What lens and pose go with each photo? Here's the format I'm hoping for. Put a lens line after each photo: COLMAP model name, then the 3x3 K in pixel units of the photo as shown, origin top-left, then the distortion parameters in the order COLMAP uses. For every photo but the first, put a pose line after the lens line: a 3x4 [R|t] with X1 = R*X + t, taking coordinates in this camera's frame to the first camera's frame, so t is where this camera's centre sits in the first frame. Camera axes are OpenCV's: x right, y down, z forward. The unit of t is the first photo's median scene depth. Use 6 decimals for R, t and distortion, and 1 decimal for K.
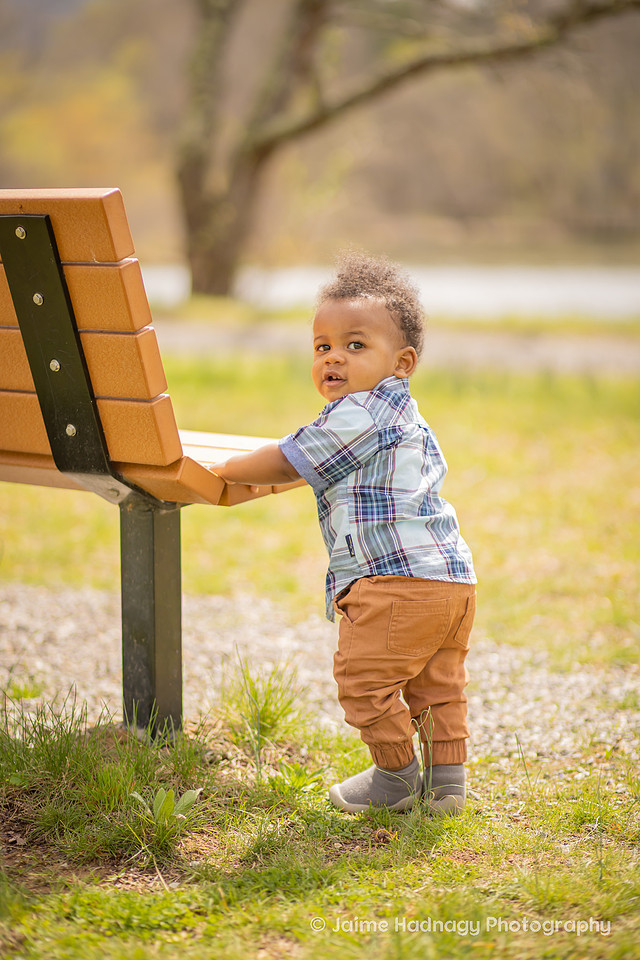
lens RADIAL K [[2315.7, 0, 320.0], [0, 2315.7, 480.0], [0, 0, 1]] dist [-0.051312, -1.347880]
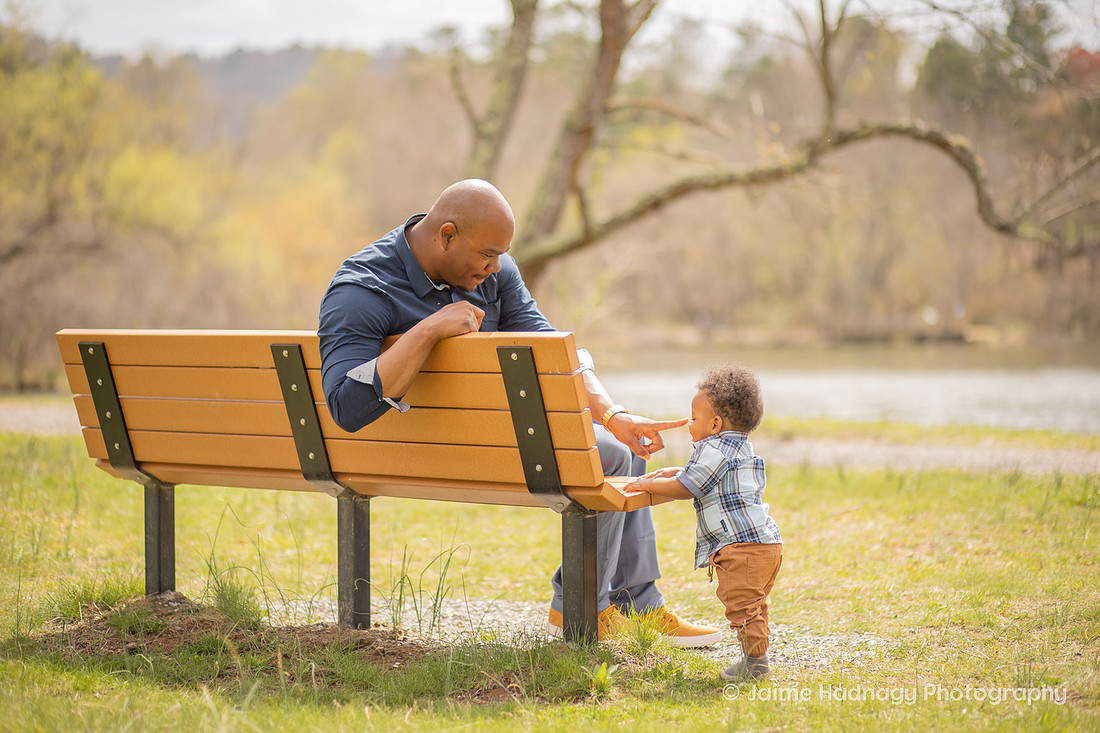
lens RADIAL K [[2703.5, 0, 550.0], [0, 2703.5, 366.5], [0, 0, 1]] dist [-0.002235, -0.450271]
pose [[0.999973, -0.004254, 0.005963, -0.106803], [0.004799, 0.995506, -0.094582, 0.092576], [-0.005533, 0.094608, 0.995499, -1.015367]]
